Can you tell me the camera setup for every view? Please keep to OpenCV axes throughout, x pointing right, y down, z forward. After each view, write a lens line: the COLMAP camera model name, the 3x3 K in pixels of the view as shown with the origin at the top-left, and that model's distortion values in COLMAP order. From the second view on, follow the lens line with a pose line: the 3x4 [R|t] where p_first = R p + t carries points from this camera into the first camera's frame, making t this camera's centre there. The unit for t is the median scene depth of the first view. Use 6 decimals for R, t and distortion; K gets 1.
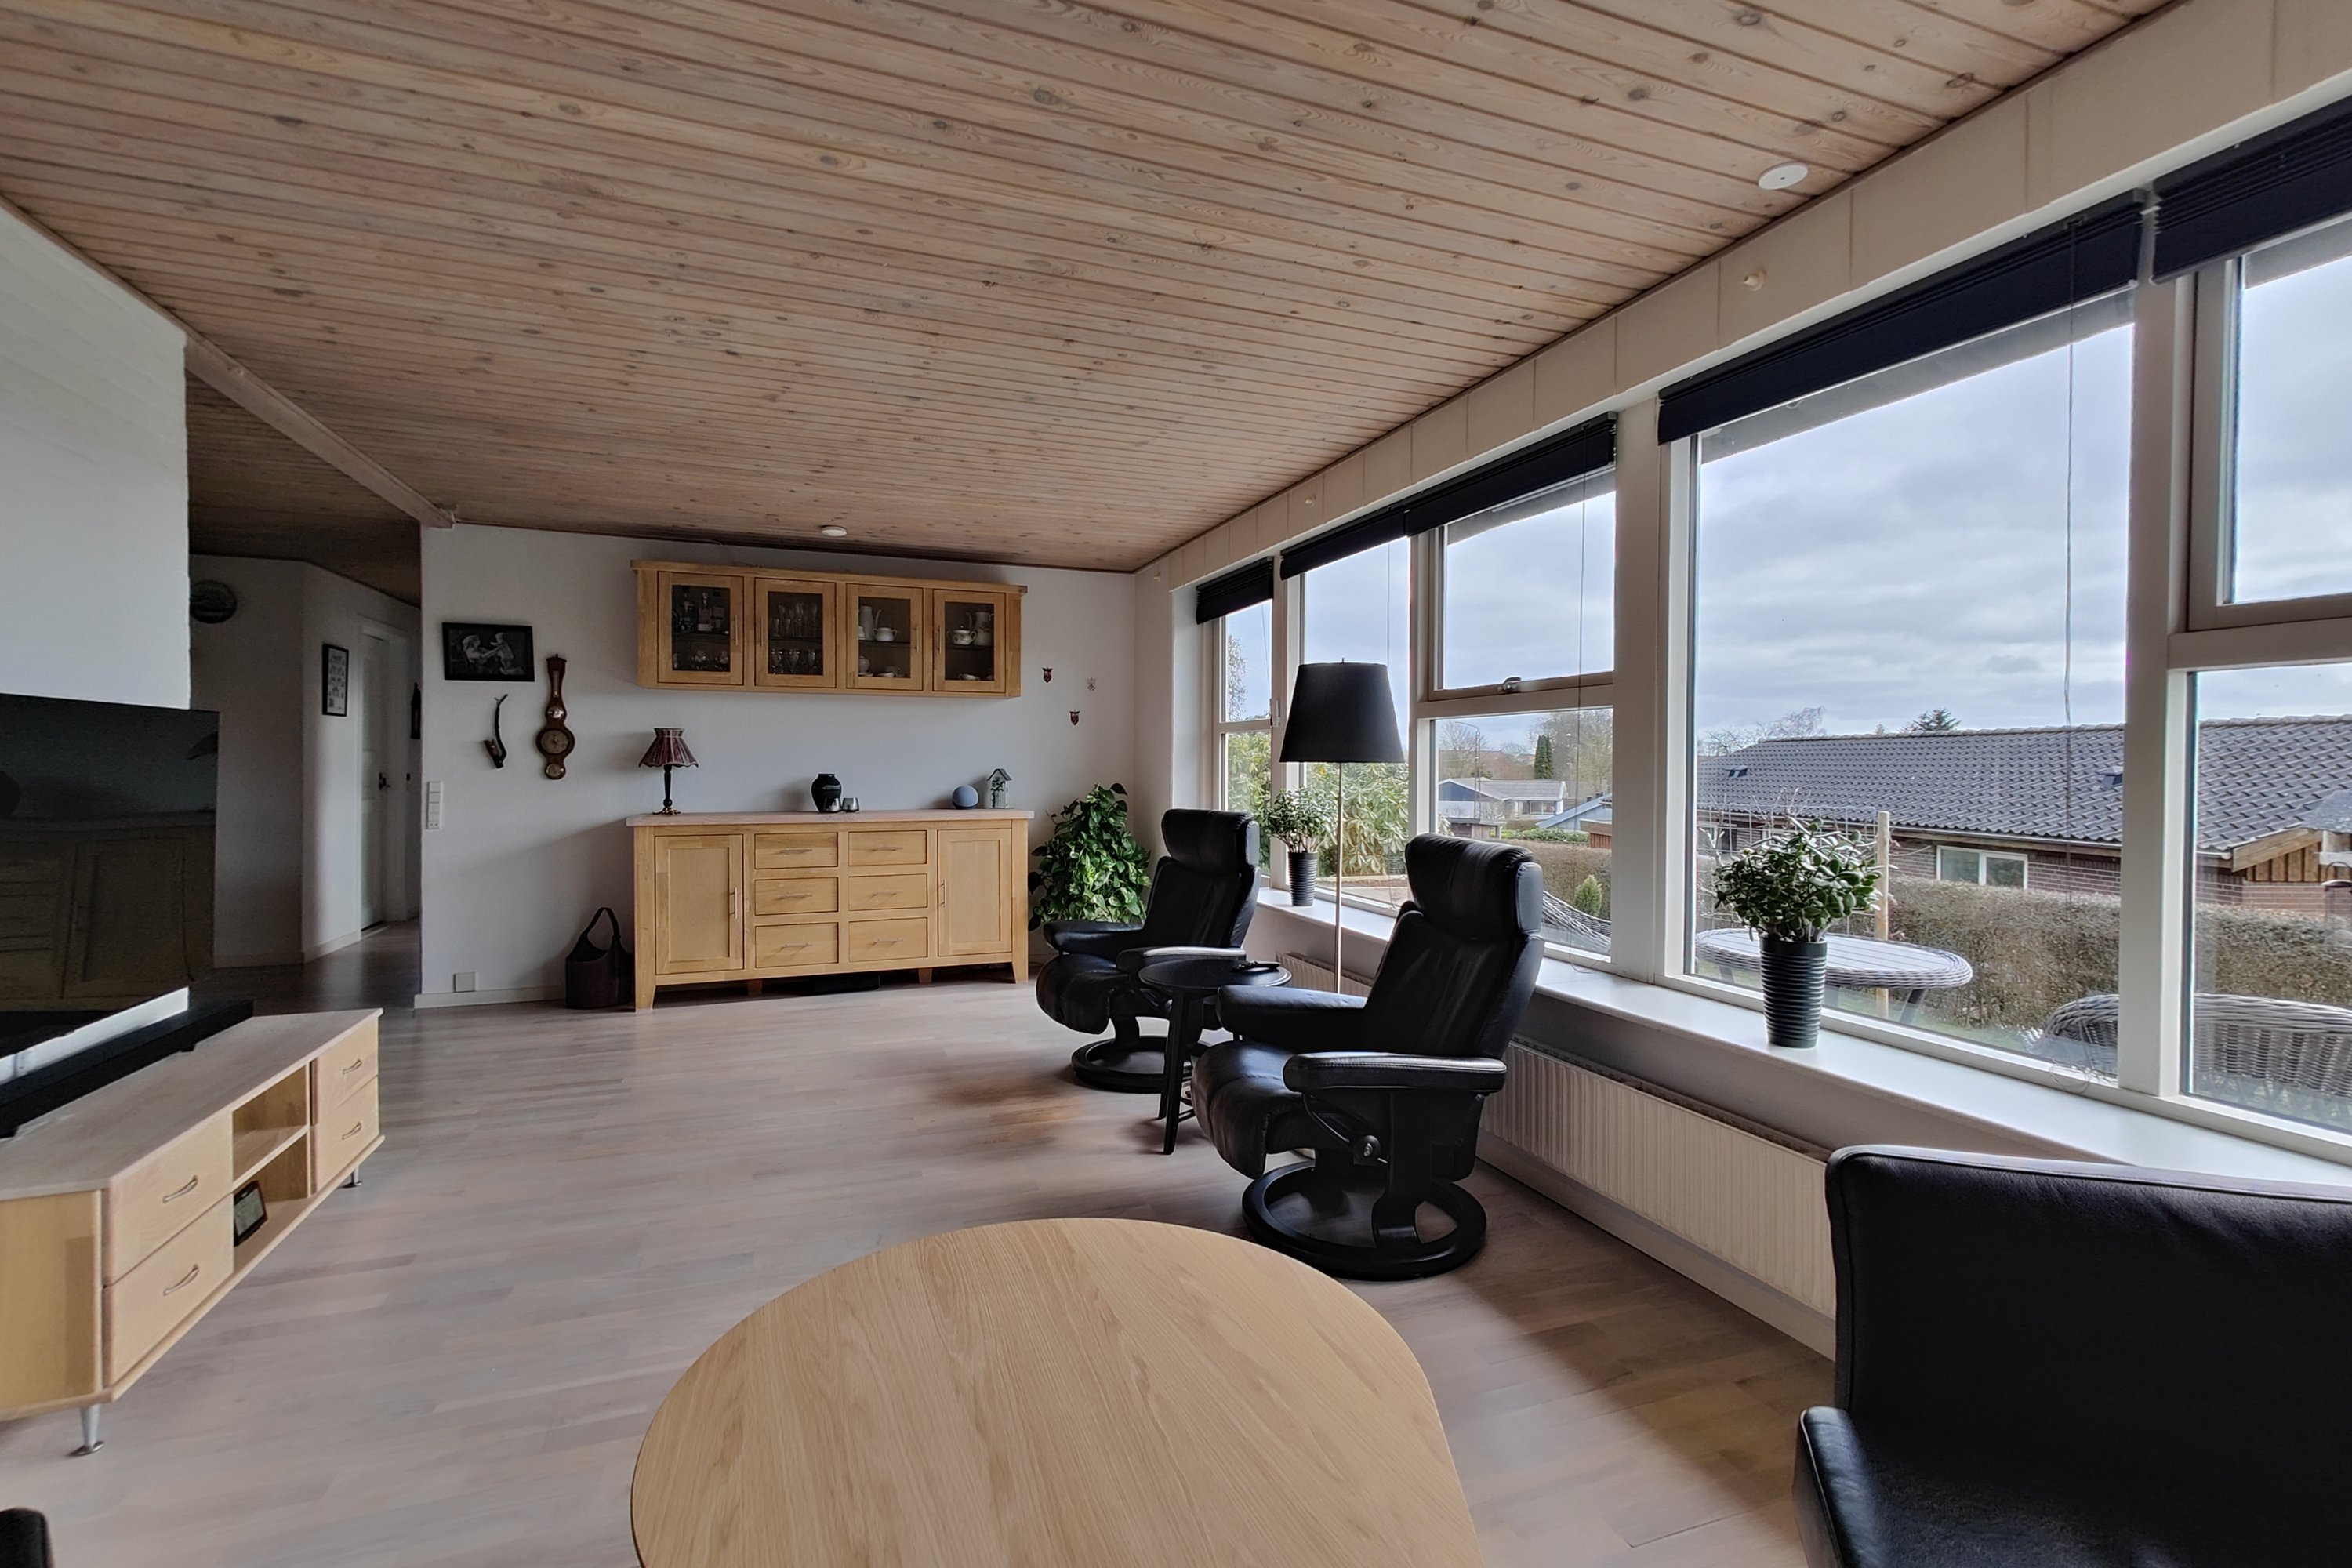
lens RADIAL K [[1022.9, 0, 1176.0], [0, 1022.9, 784.0], [0, 0, 1]] dist [0.000897, 0.000052]
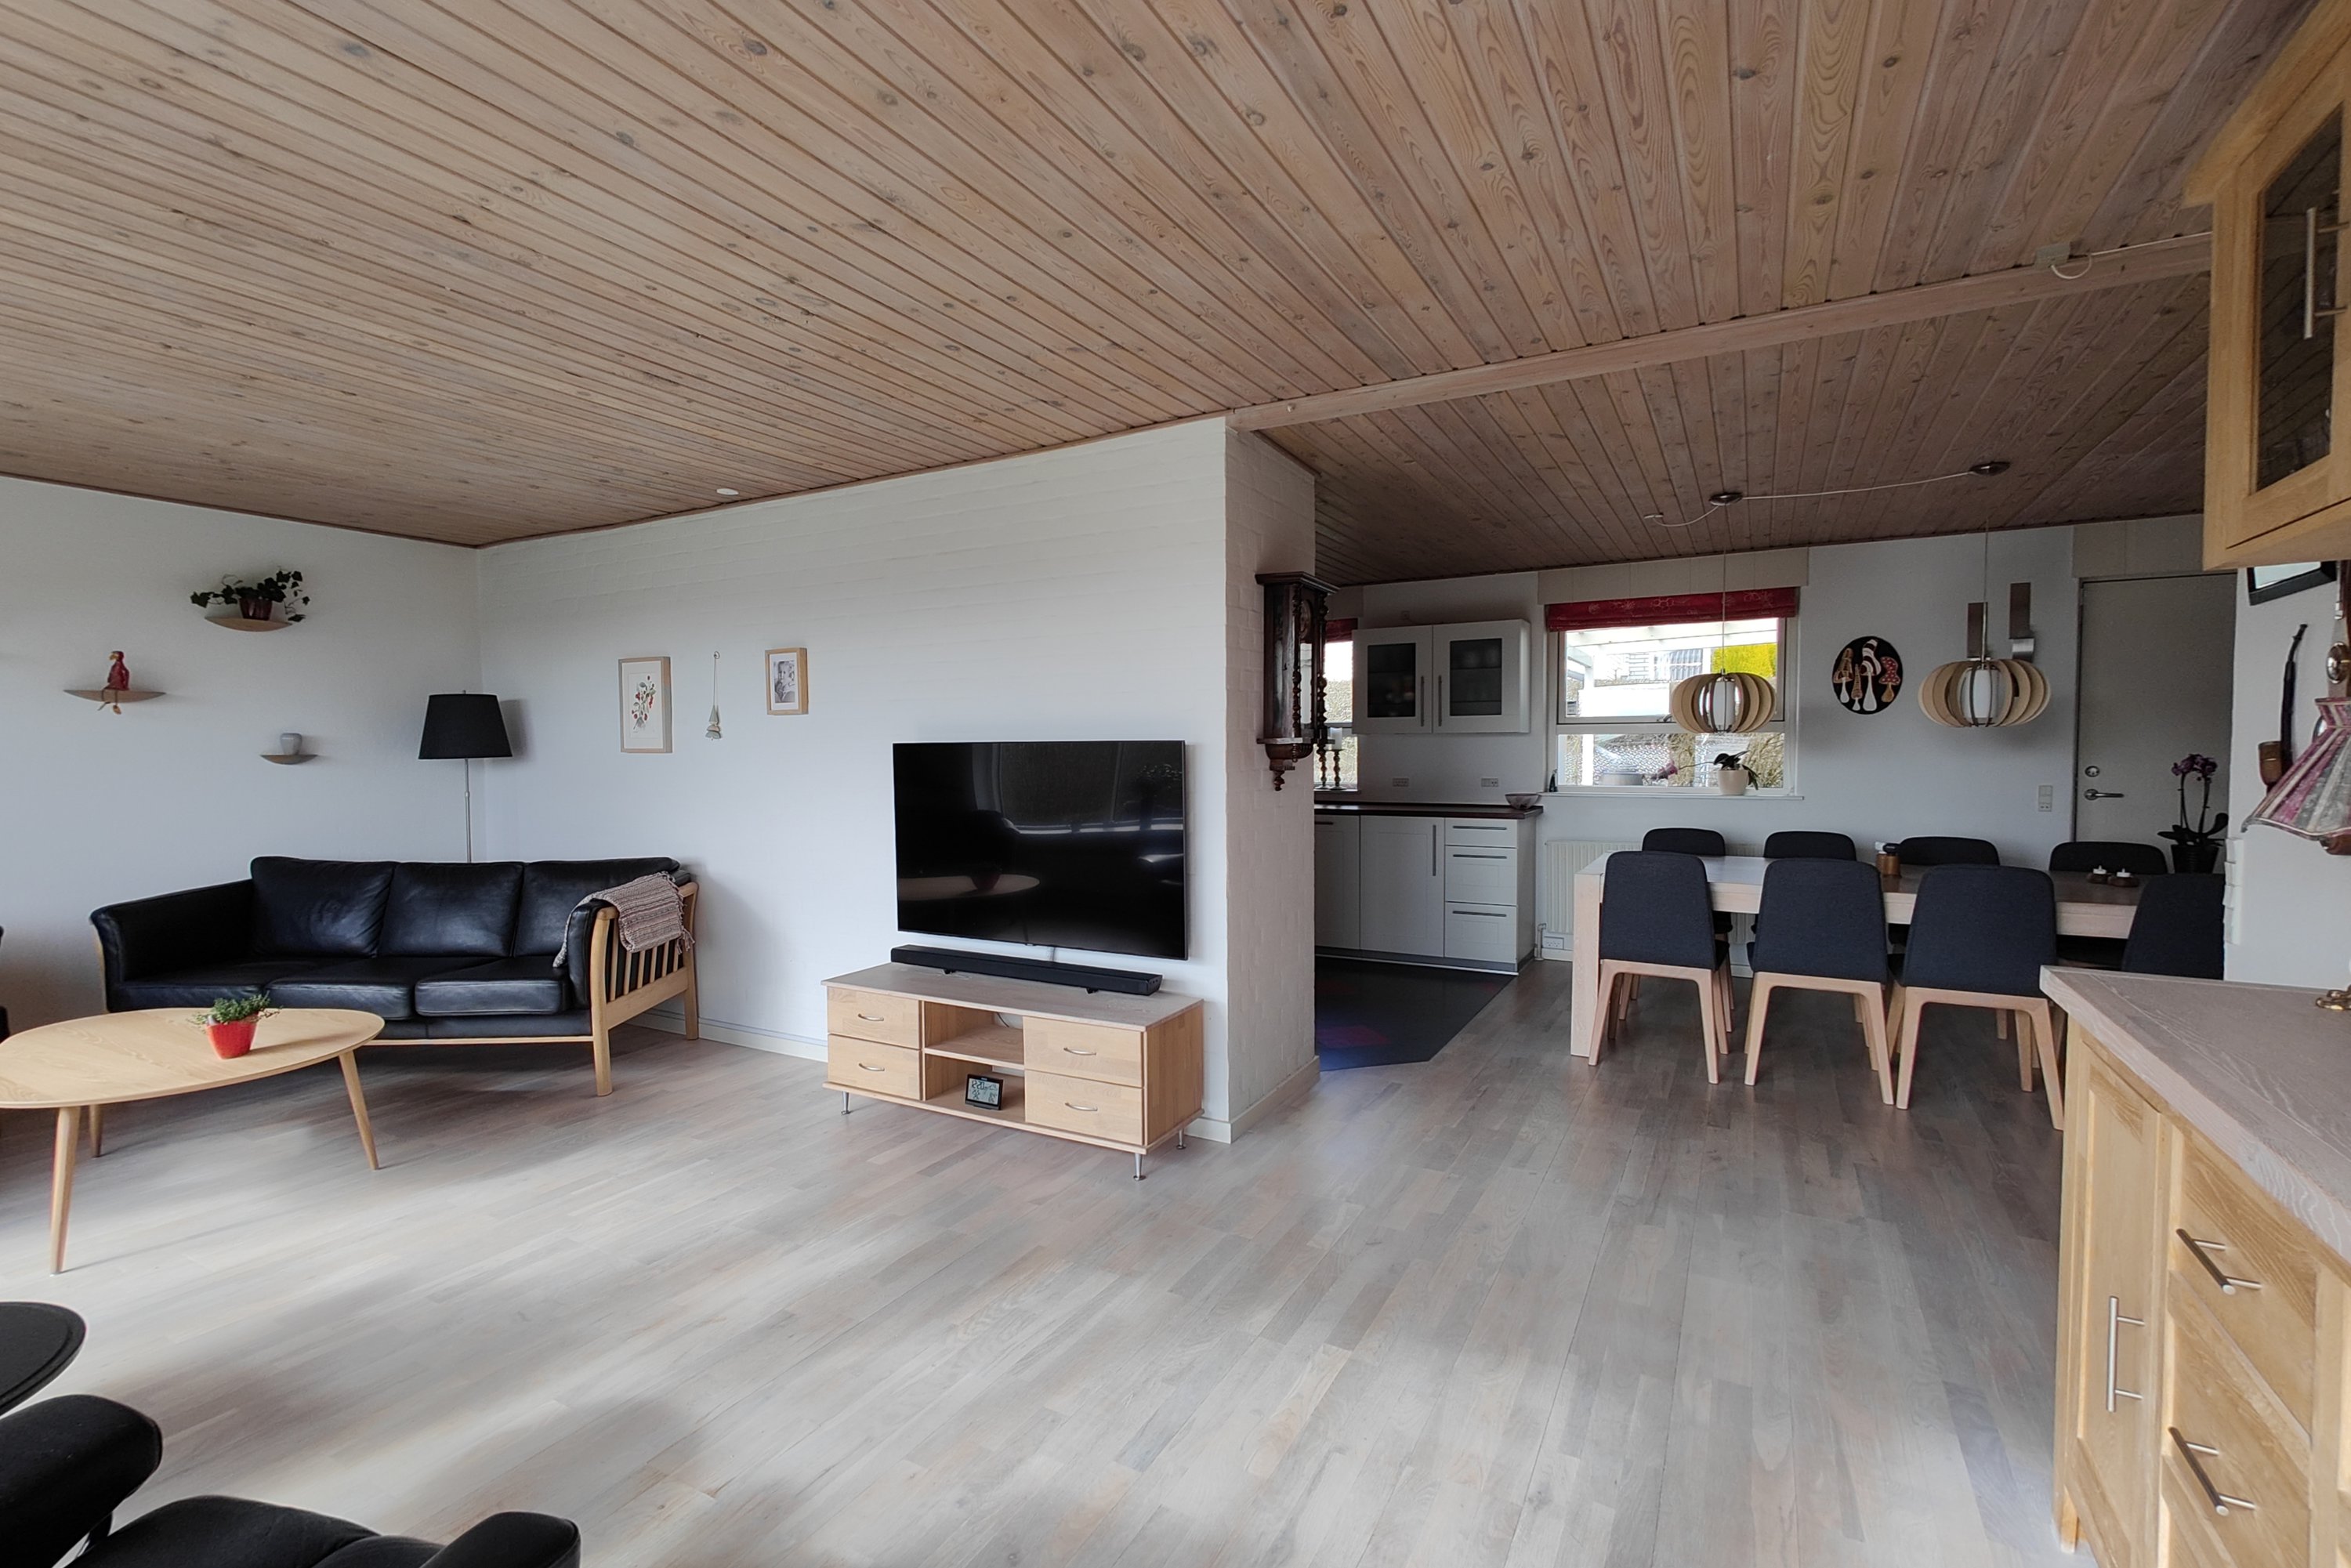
lens RADIAL K [[1053.2, 0, 1175.5], [0, 1053.2, 784.0], [0, 0, 1]] dist [-0.000040, -0.000128]
pose [[-0.759904, 0.020451, -0.649714, -0.136803], [-0.013925, 0.998763, 0.047725, -0.082221], [0.649886, 0.045314, -0.758680, 2.068154]]
